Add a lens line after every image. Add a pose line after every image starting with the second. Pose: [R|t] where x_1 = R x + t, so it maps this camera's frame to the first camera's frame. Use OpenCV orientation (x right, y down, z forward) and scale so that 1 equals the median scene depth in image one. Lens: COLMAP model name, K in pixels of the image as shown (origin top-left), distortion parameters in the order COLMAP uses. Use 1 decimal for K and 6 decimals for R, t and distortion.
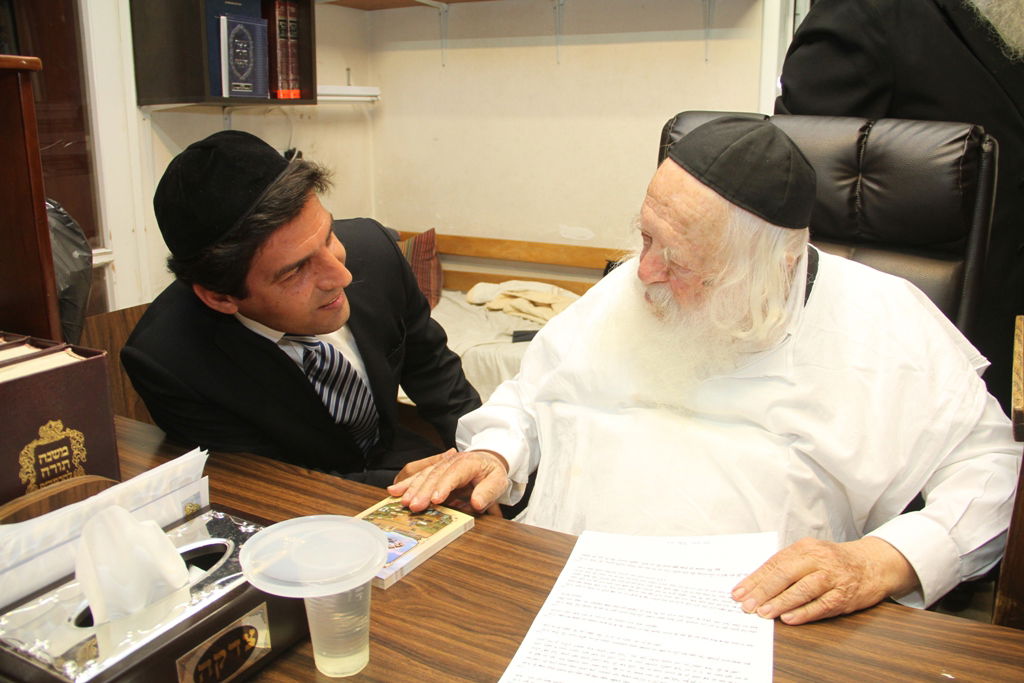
lens RADIAL K [[865.2, 0, 527.8], [0, 865.2, 344.1], [0, 0, 1]] dist [-0.166893, 0.133219]
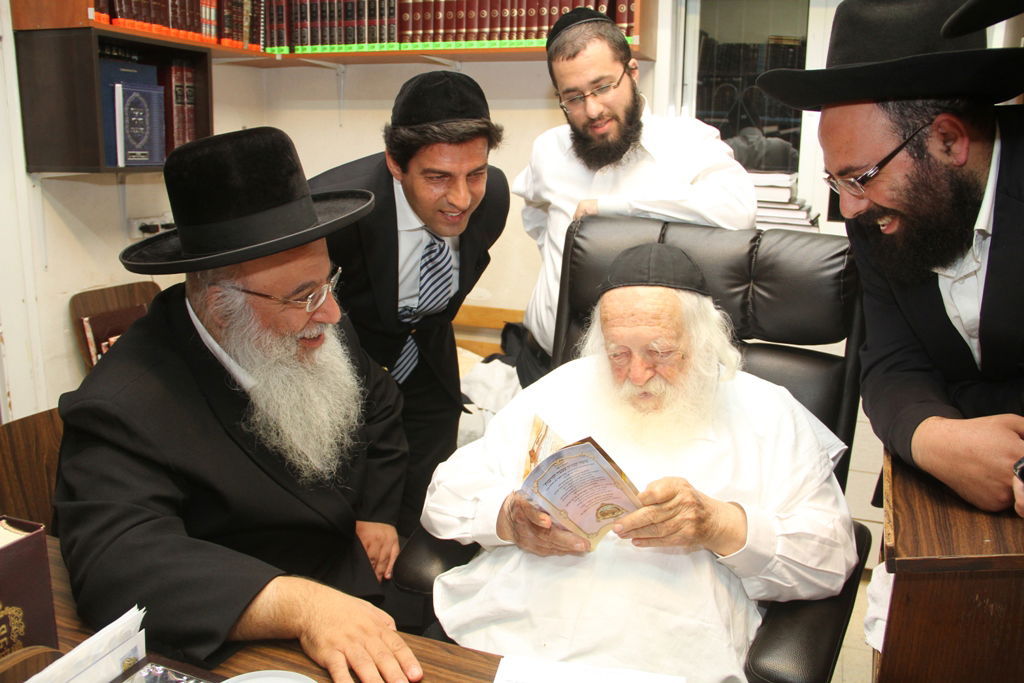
lens RADIAL K [[865.2, 0, 527.8], [0, 865.2, 344.1], [0, 0, 1]] dist [-0.166893, 0.133219]
pose [[0.991900, -0.012387, 0.126418, -0.036436], [0.015721, 0.999554, -0.025406, -0.149116], [-0.126047, 0.027187, 0.991652, -0.068395]]
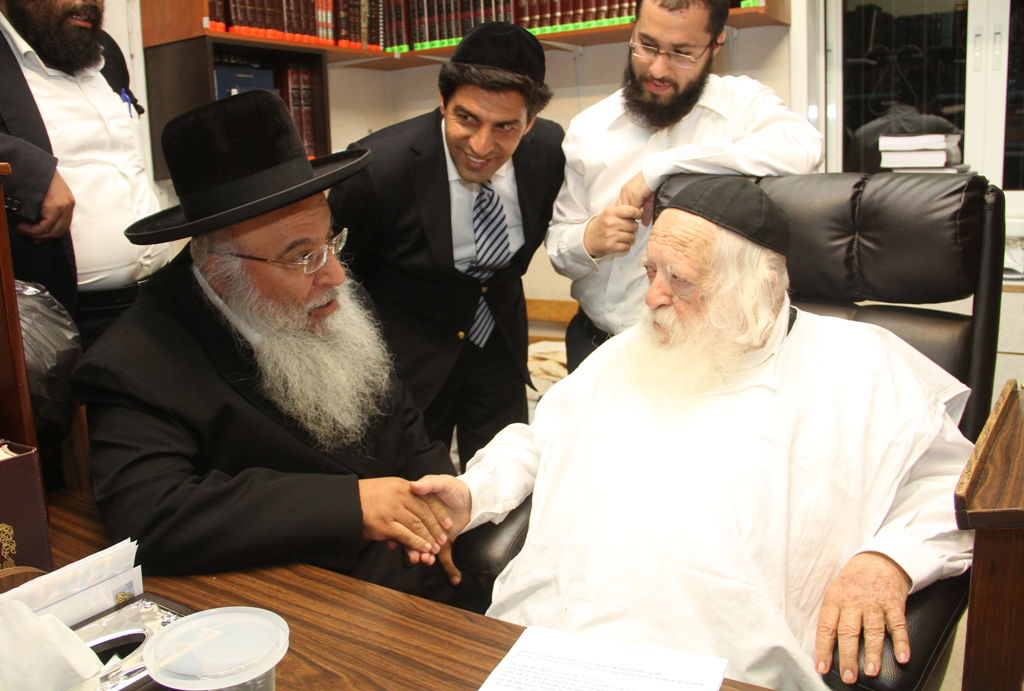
lens RADIAL K [[914.5, 0, 496.9], [0, 914.5, 338.3], [0, 0, 1]] dist [-0.176344, 0.141465]
pose [[0.993135, -0.030171, -0.113016, 0.171551], [0.022512, 0.997401, -0.068444, -0.033981], [0.114788, 0.065430, 0.991233, -0.034132]]
